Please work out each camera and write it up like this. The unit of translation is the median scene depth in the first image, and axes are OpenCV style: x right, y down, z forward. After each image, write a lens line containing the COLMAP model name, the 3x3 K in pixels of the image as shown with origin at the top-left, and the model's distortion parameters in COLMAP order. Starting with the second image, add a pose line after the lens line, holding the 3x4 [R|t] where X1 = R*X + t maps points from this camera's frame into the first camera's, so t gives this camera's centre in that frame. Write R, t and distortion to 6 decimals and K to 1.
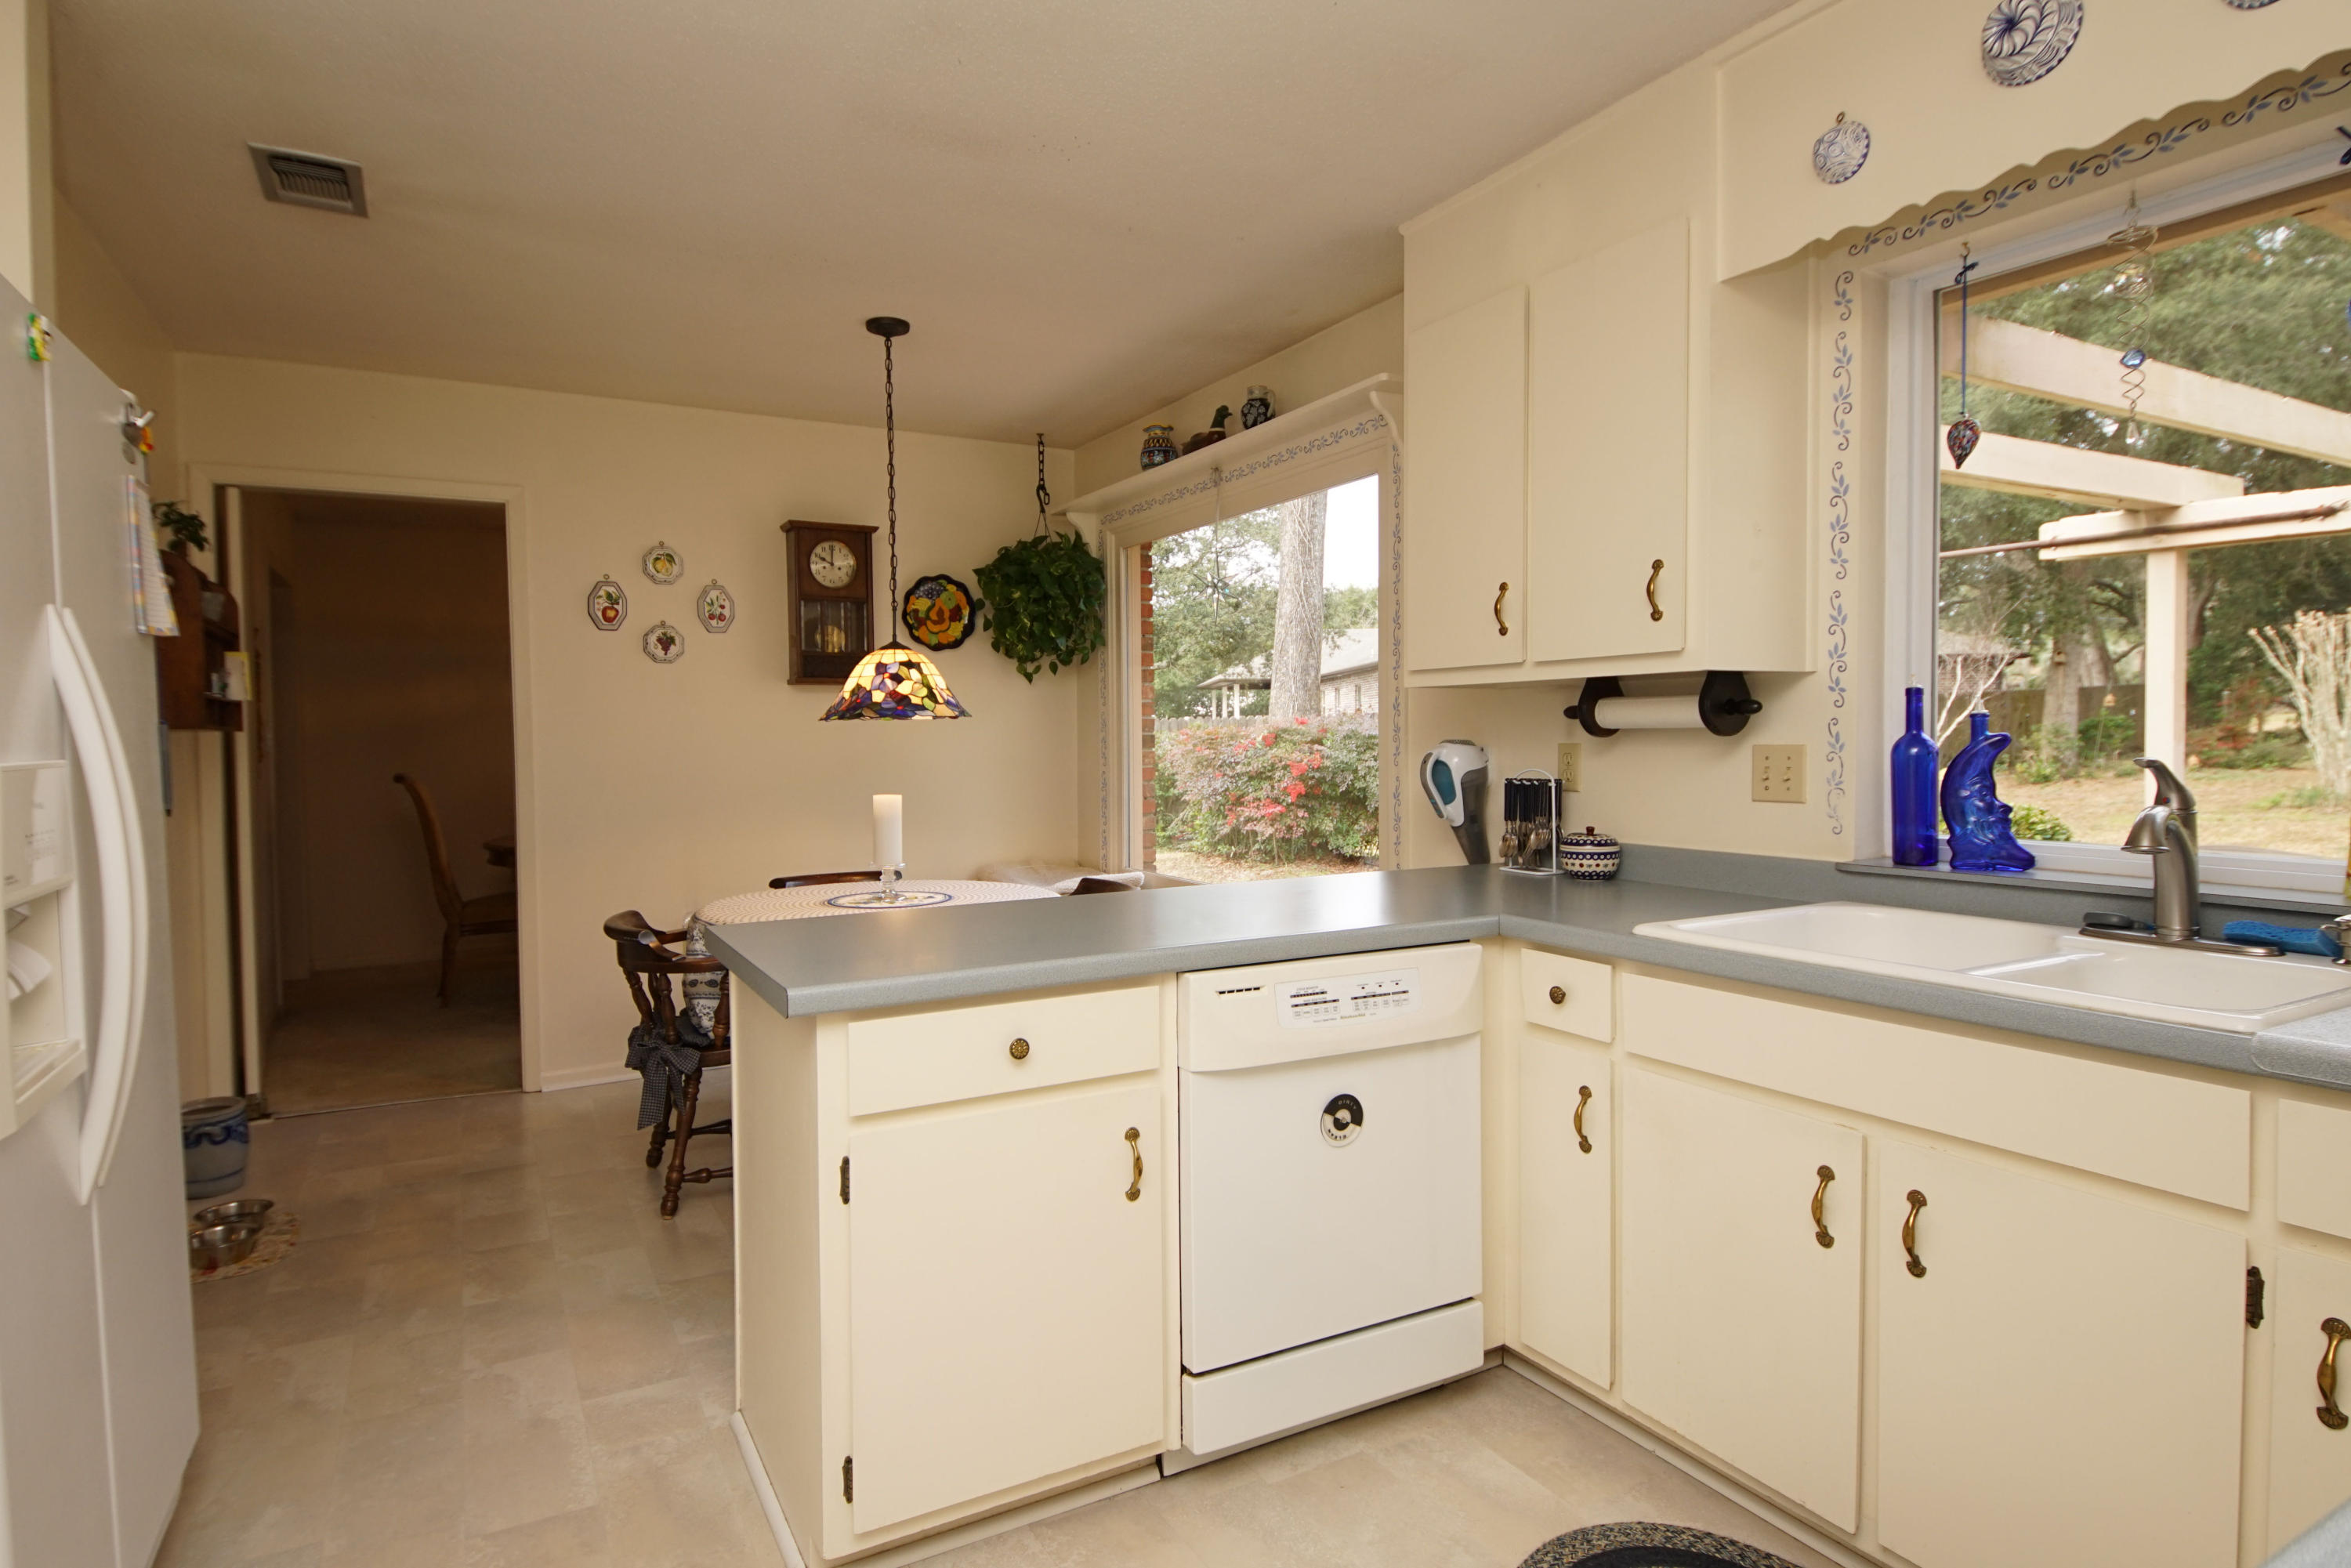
lens RADIAL K [[1279.6, 0, 1175.5], [0, 1279.6, 784.0], [0, 0, 1]] dist [0.022684, -0.000377]
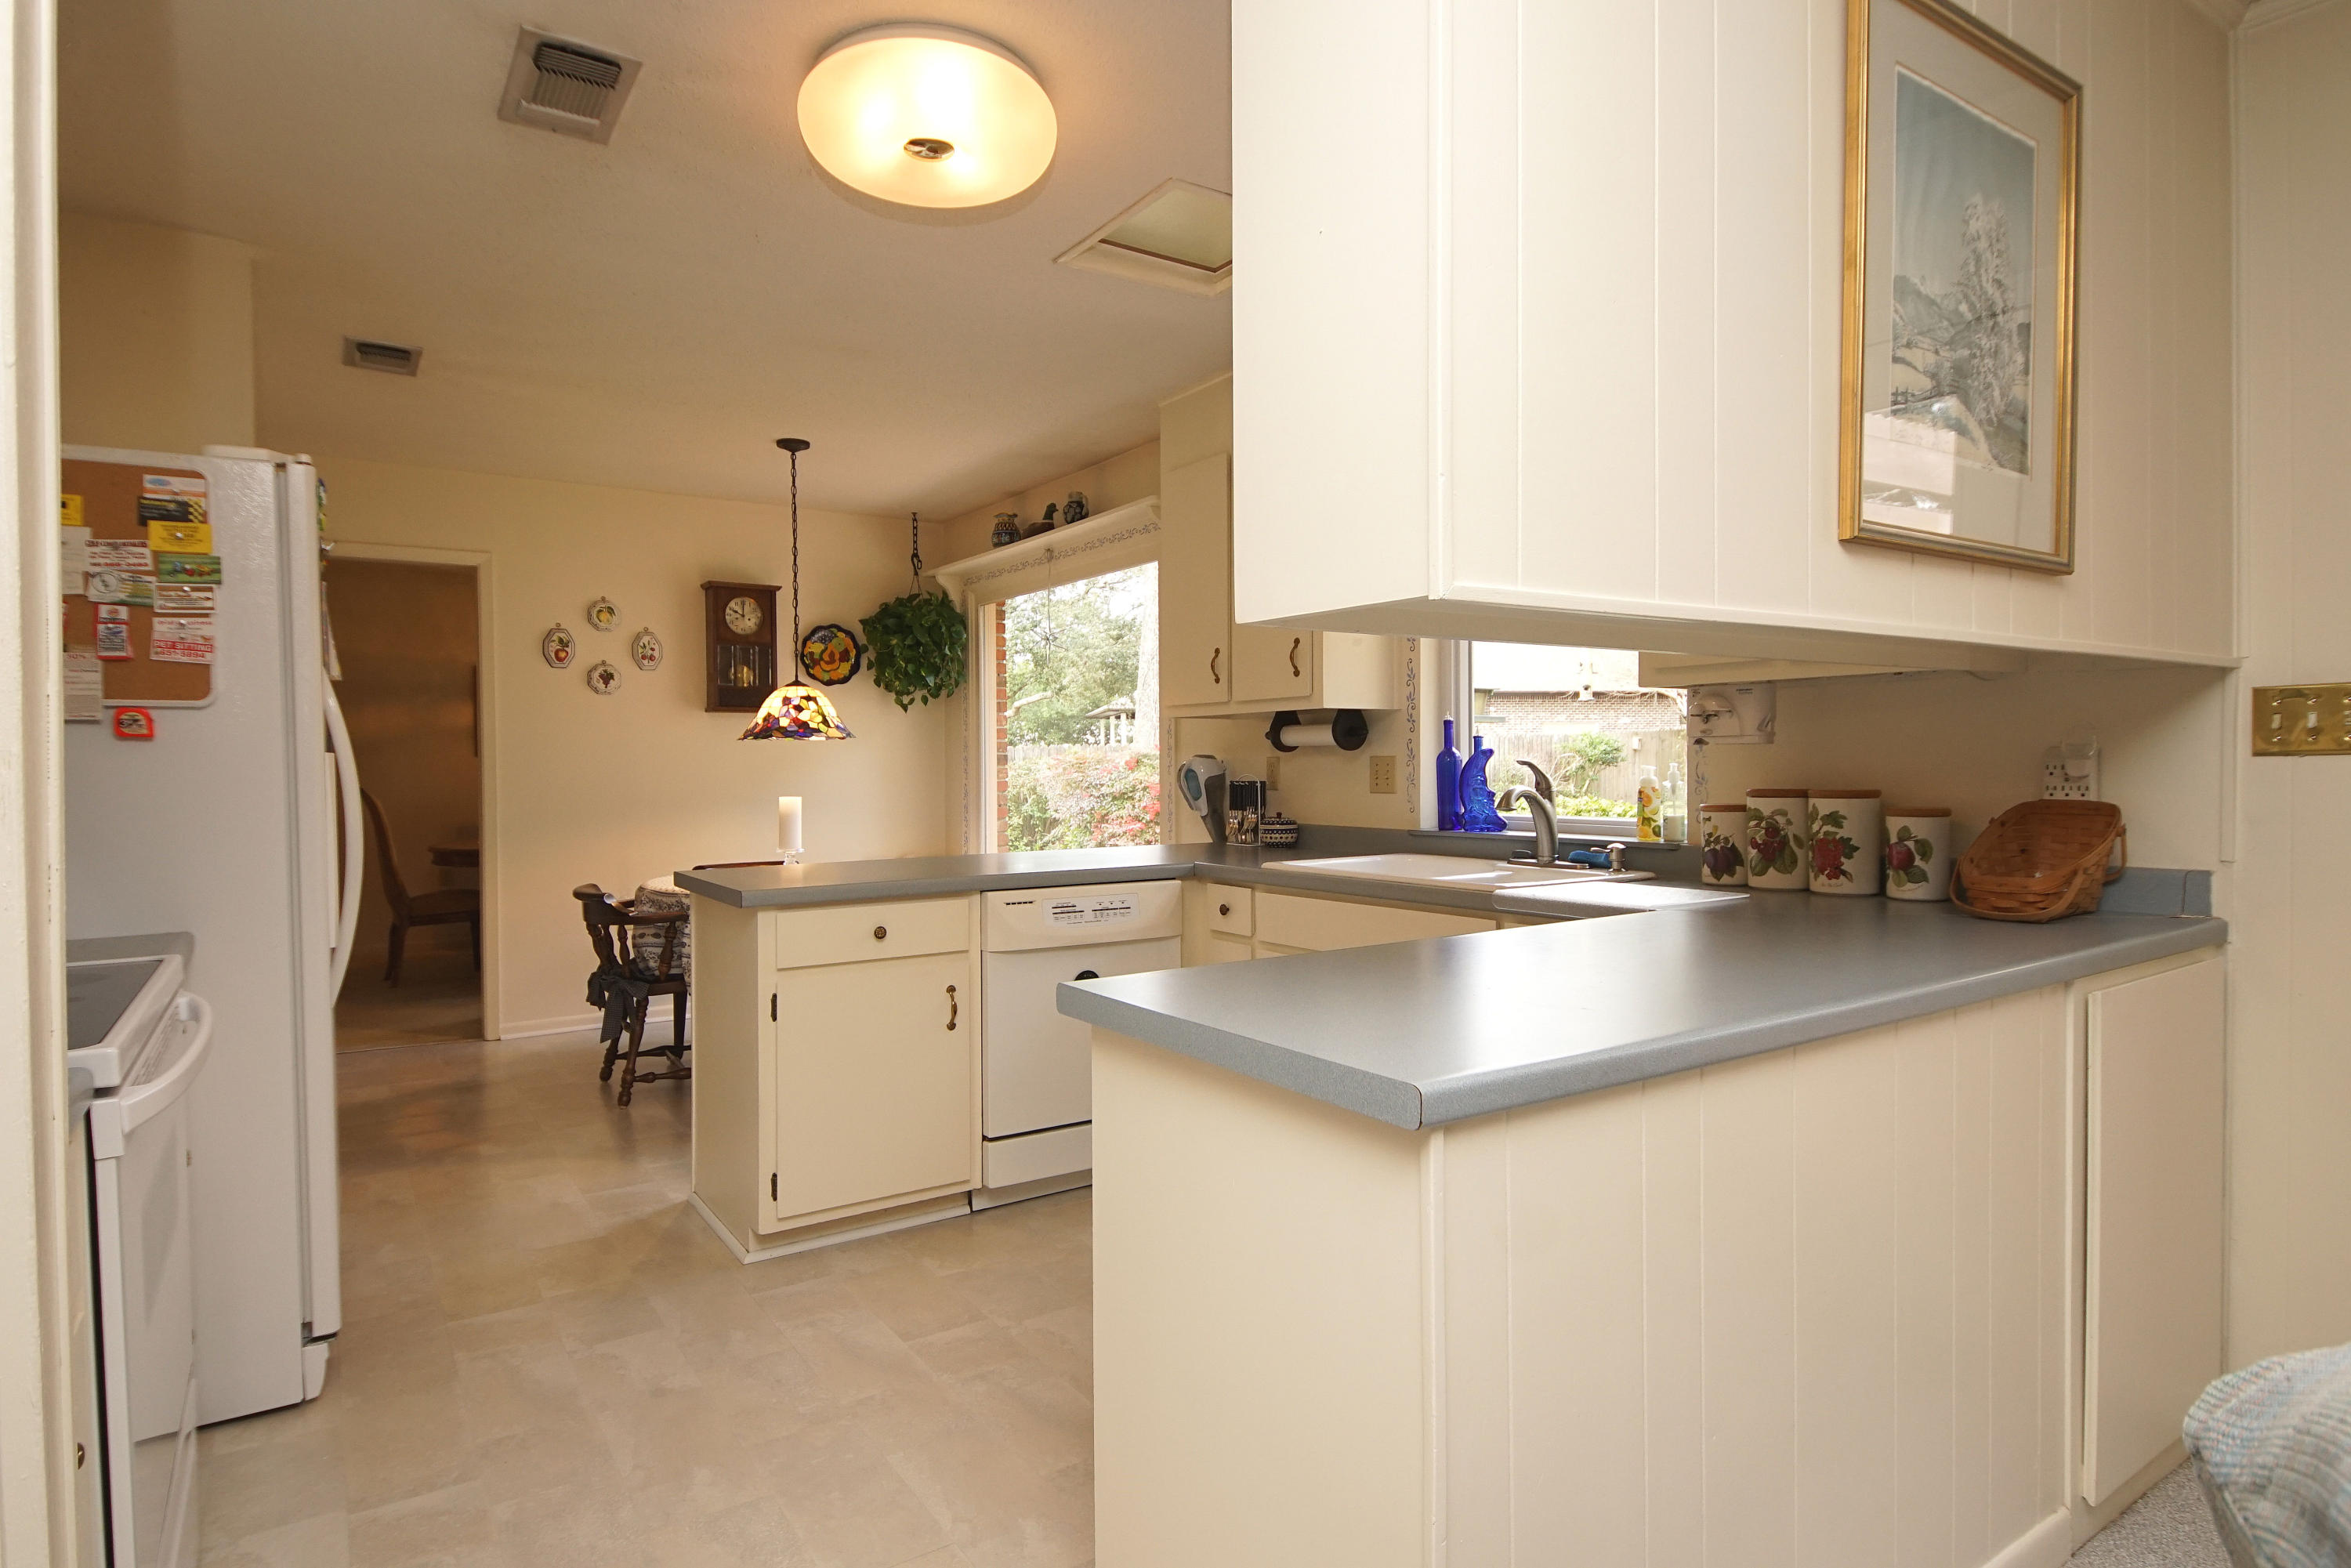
lens RADIAL K [[1279.6, 0, 1175.5], [0, 1279.6, 784.0], [0, 0, 1]] dist [0.022684, -0.000377]
pose [[0.996606, 0.002091, 0.082296, 0.050652], [-0.000217, 0.999741, -0.022777, 0.021006], [-0.082322, 0.022682, 0.996348, -0.286406]]
